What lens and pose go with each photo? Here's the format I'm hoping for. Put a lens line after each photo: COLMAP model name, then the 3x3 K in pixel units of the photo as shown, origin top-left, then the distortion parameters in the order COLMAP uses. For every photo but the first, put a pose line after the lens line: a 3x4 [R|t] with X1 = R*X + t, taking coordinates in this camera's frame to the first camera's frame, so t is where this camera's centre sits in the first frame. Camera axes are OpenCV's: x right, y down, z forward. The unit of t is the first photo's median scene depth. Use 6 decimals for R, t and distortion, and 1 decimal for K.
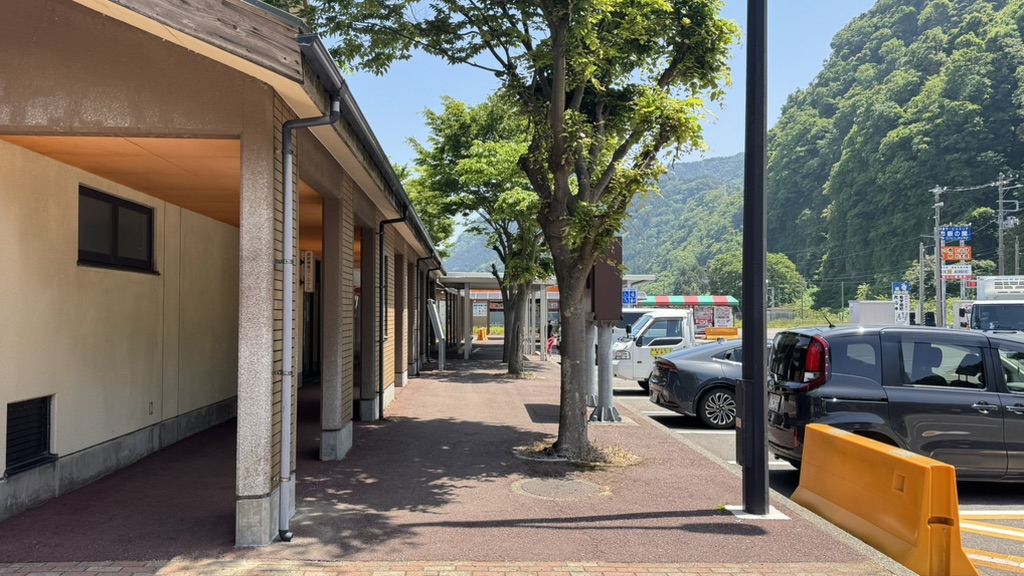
lens RADIAL K [[846.8, 0, 508.8], [0, 846.8, 286.2], [0, 0, 1]] dist [0.003908, -0.010344]
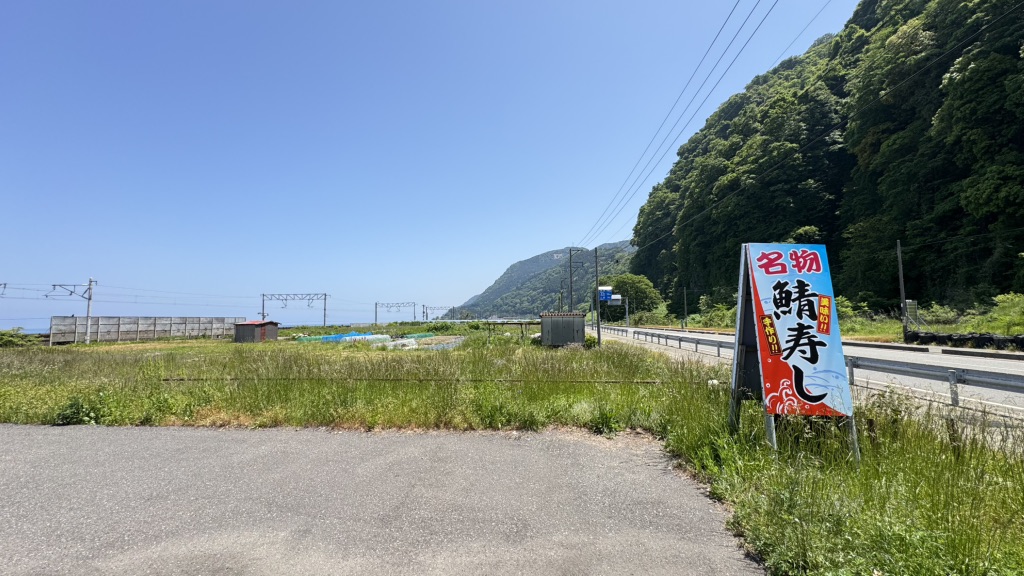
lens RADIAL K [[410.1, 0, 518.4], [0, 410.1, 289.5], [0, 0, 1]] dist [0.000444, 0.000253]
pose [[0.999686, -0.014360, -0.020543, 0.107013], [0.013461, 0.998975, -0.043228, 0.007800], [0.021143, 0.042938, 0.998854, 0.265459]]
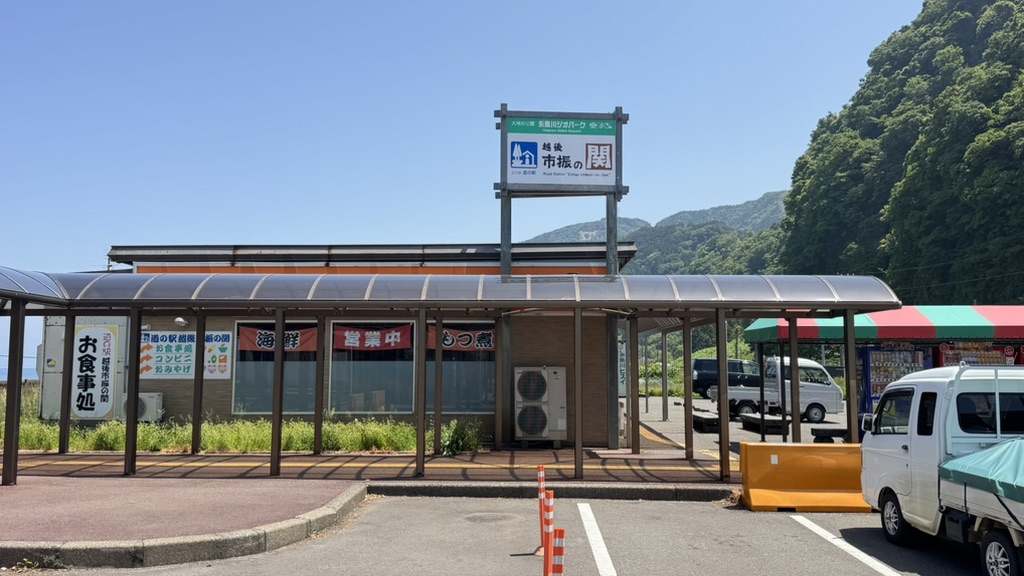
lens RADIAL K [[846.8, 0, 508.8], [0, 846.8, 286.2], [0, 0, 1]] dist [0.003908, -0.010344]
pose [[0.999968, 0.004751, -0.006466, 0.013111], [-0.005123, 0.998267, -0.058632, 0.004262], [0.006176, 0.058664, 0.998259, 0.153552]]
